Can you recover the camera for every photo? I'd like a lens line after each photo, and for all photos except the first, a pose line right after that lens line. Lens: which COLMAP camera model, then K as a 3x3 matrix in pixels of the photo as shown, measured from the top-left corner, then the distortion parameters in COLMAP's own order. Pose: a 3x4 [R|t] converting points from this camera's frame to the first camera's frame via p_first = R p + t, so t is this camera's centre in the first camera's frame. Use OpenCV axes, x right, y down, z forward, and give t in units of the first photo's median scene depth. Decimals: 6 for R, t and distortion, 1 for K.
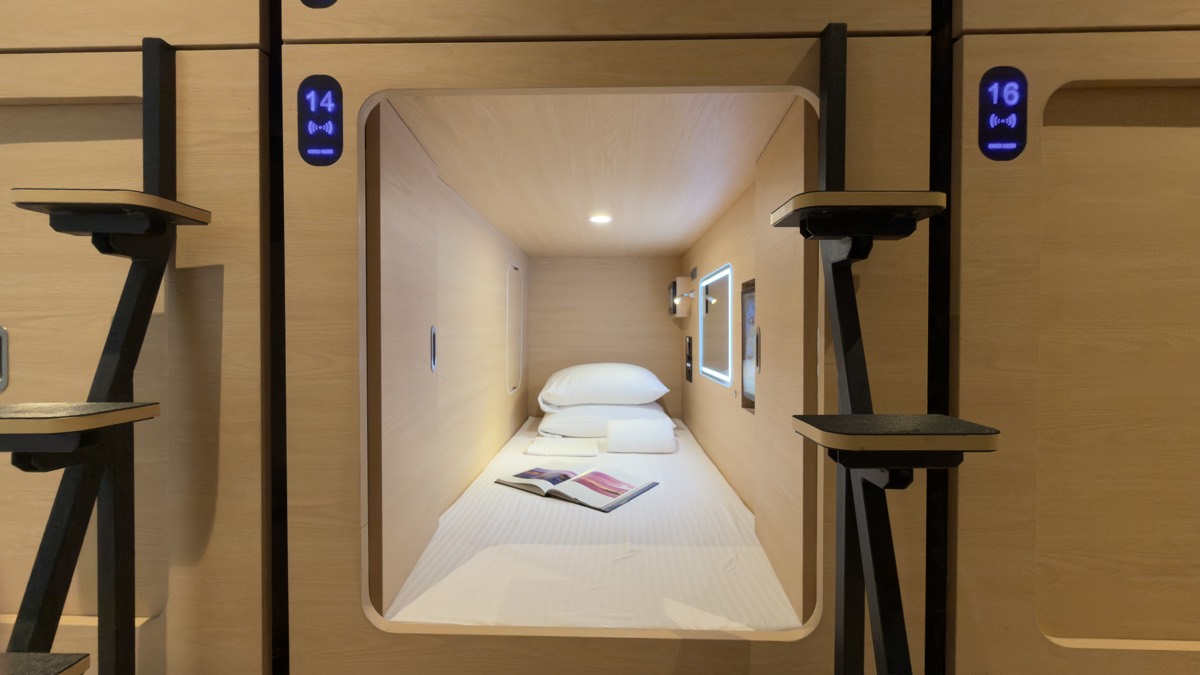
lens RADIAL K [[481.9, 0, 592.8], [0, 481.9, 332.8], [0, 0, 1]] dist [-0.002191, -0.000454]
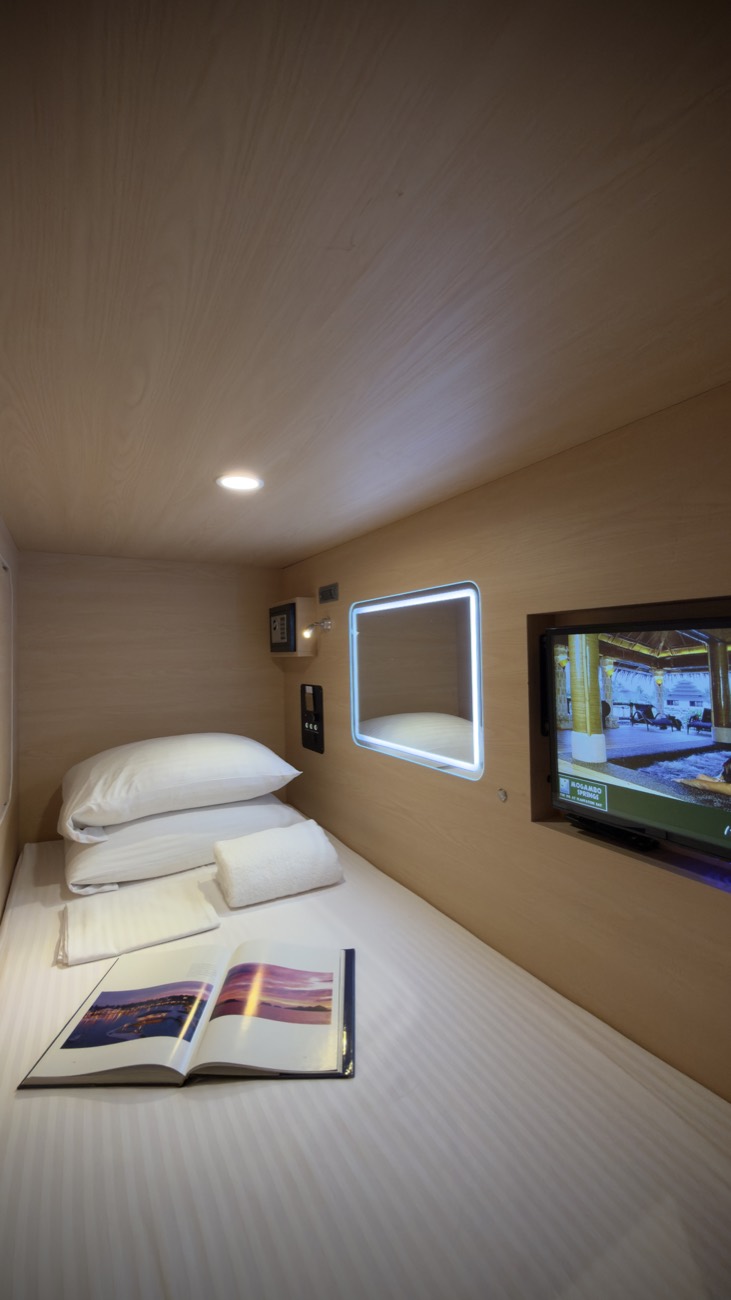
lens RADIAL K [[522.0, 0, 368.9], [0, 522.0, 646.3], [0, 0, 1]] dist [-0.002191, -0.000454]
pose [[0.850392, -0.010265, 0.526049, -0.127217], [0.021656, 0.999645, -0.015502, -0.035872], [-0.525703, 0.024575, 0.850313, 0.346876]]
